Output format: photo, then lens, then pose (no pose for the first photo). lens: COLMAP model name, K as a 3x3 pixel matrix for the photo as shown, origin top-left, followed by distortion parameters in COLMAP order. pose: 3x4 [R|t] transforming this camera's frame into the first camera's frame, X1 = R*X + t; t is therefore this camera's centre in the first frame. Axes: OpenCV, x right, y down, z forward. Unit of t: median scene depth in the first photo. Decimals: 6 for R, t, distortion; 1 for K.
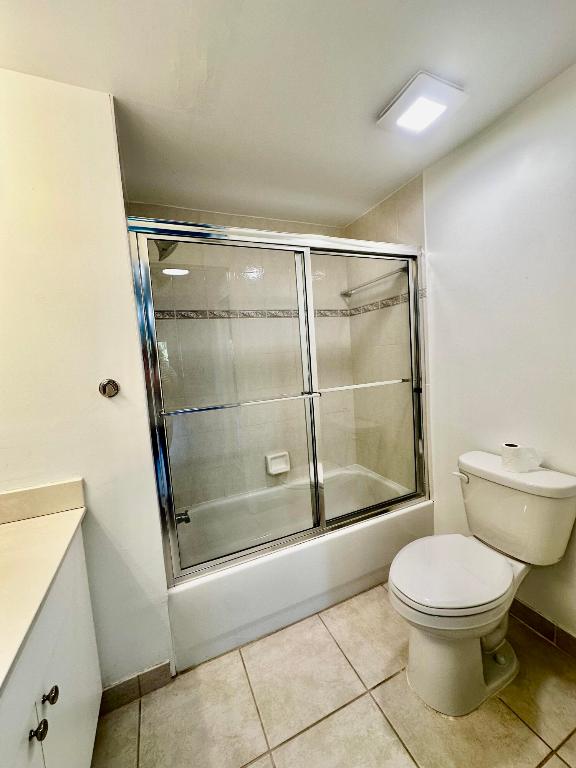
lens RADIAL K [[307.4, 0, 289.9], [0, 307.4, 379.4], [0, 0, 1]] dist [-0.003948, -0.000160]
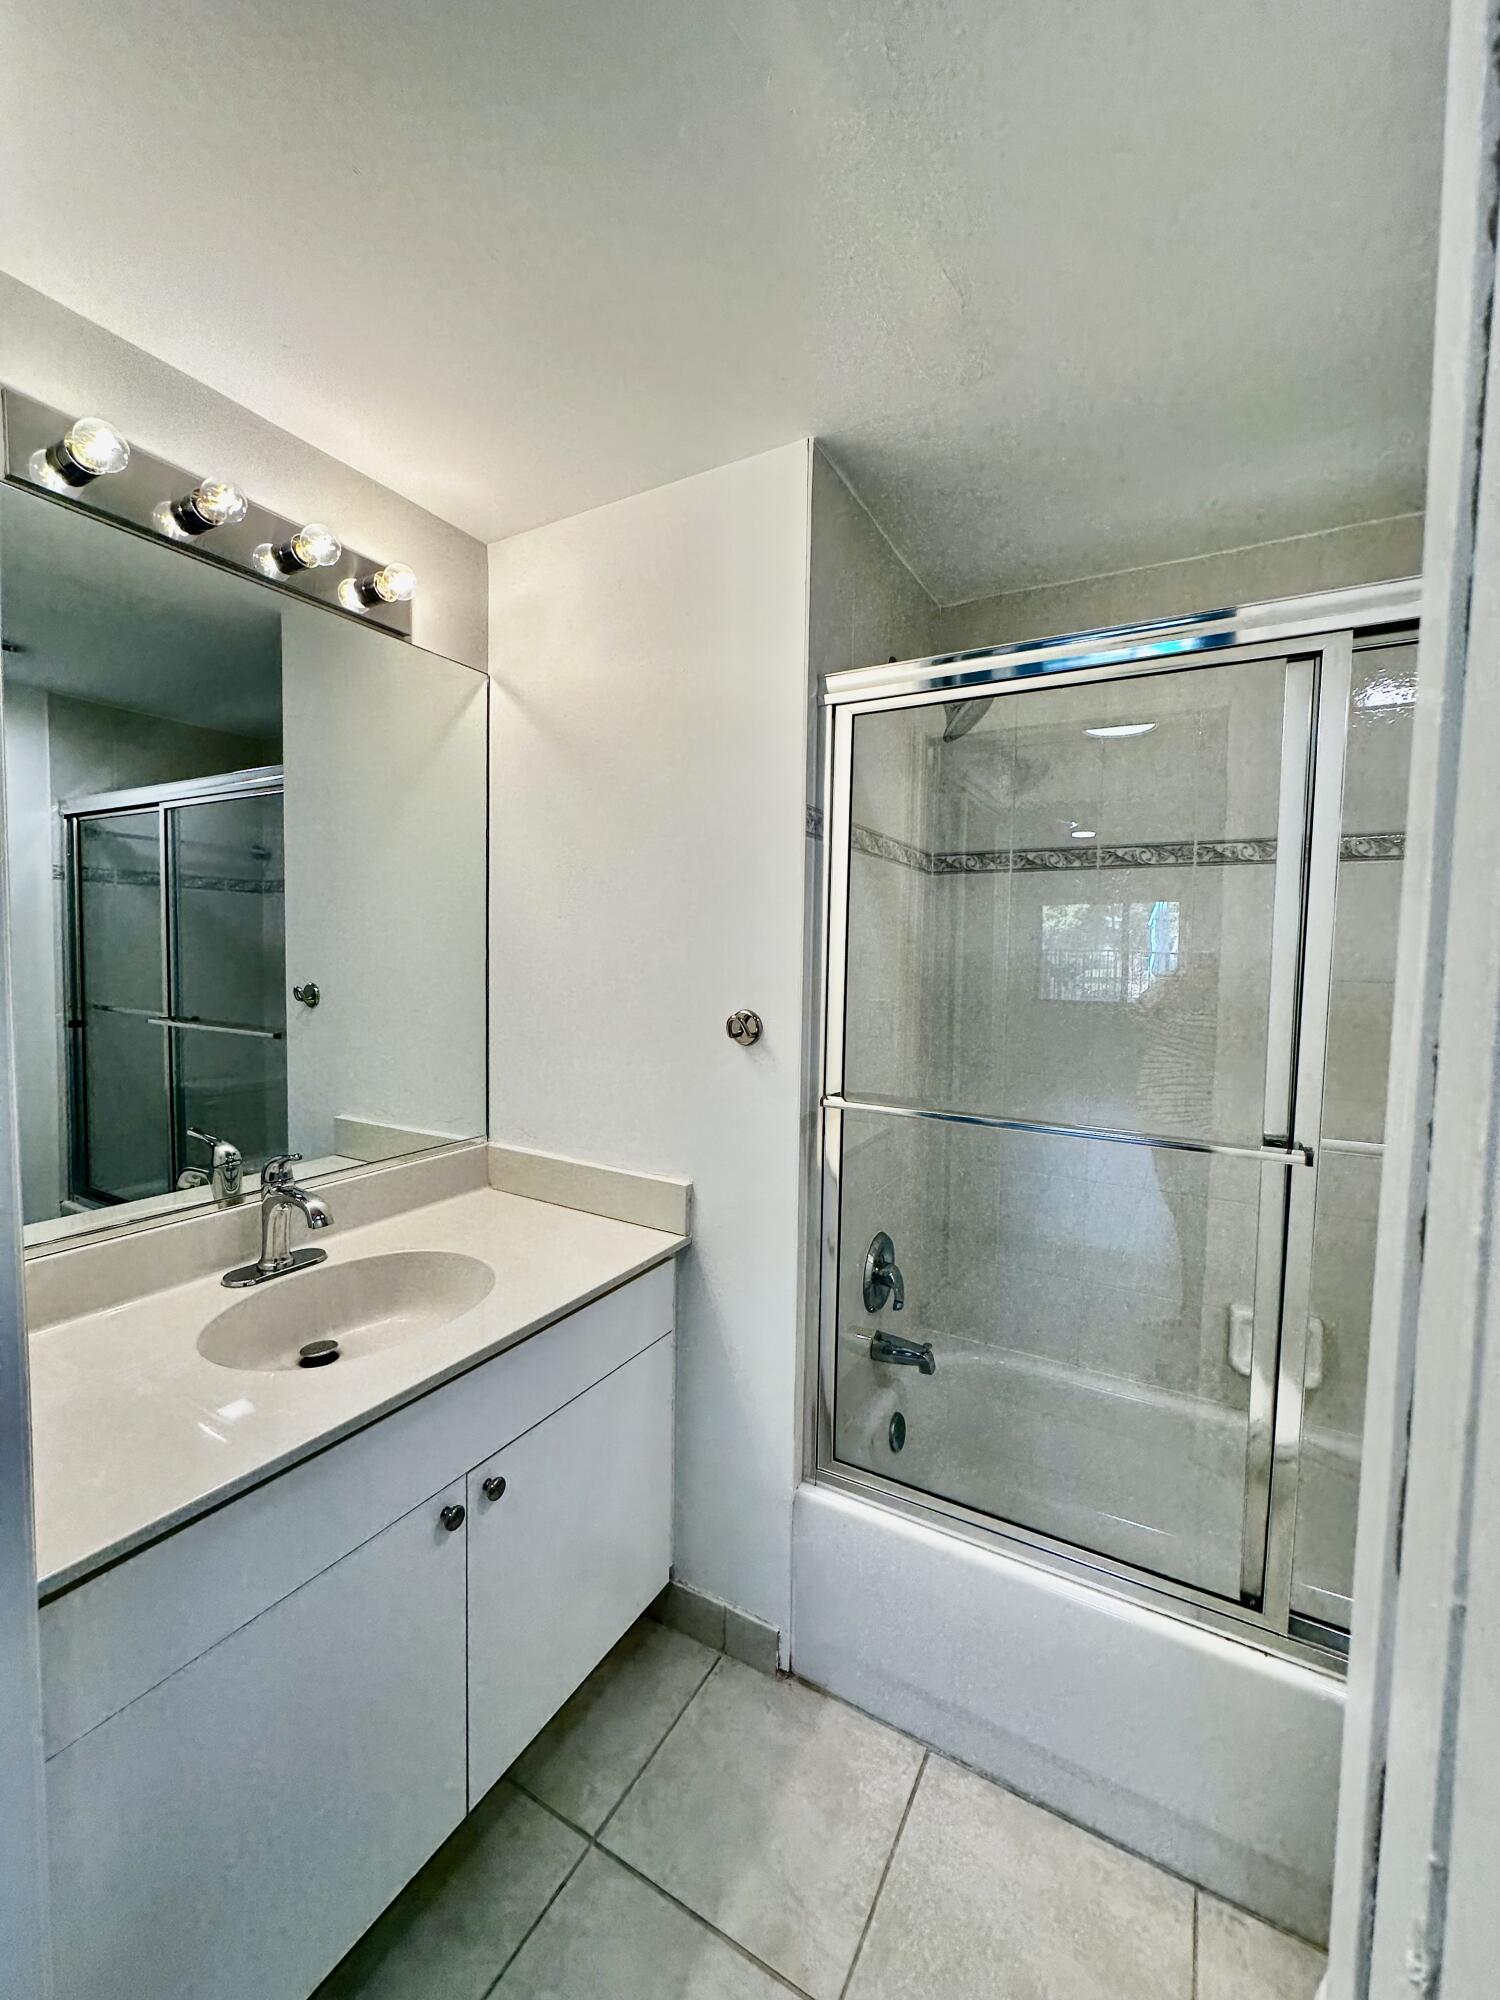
lens RADIAL K [[800.5, 0, 754.9], [0, 800.5, 988.1], [0, 0, 1]] dist [-0.003948, -0.000160]
pose [[0.596887, 0.115940, -0.793904, 0.416986], [-0.118879, 0.991362, 0.055399, -0.099908], [0.793469, 0.061312, 0.605514, 0.180780]]
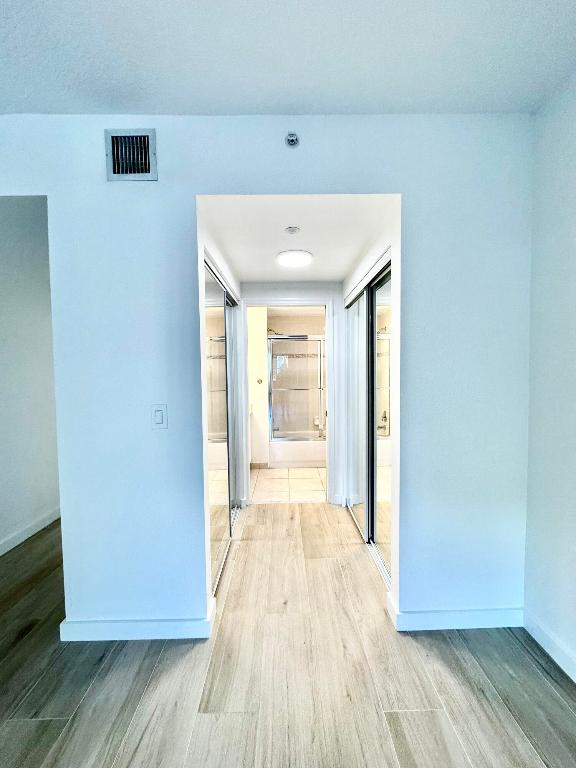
lens RADIAL K [[307.4, 0, 289.9], [0, 307.4, 379.4], [0, 0, 1]] dist [-0.003948, -0.000160]
pose [[0.920364, 0.073773, -0.384041, 1.059112], [-0.080951, 0.996715, -0.002535, -0.013066], [0.382592, 0.033422, 0.923313, -2.068748]]
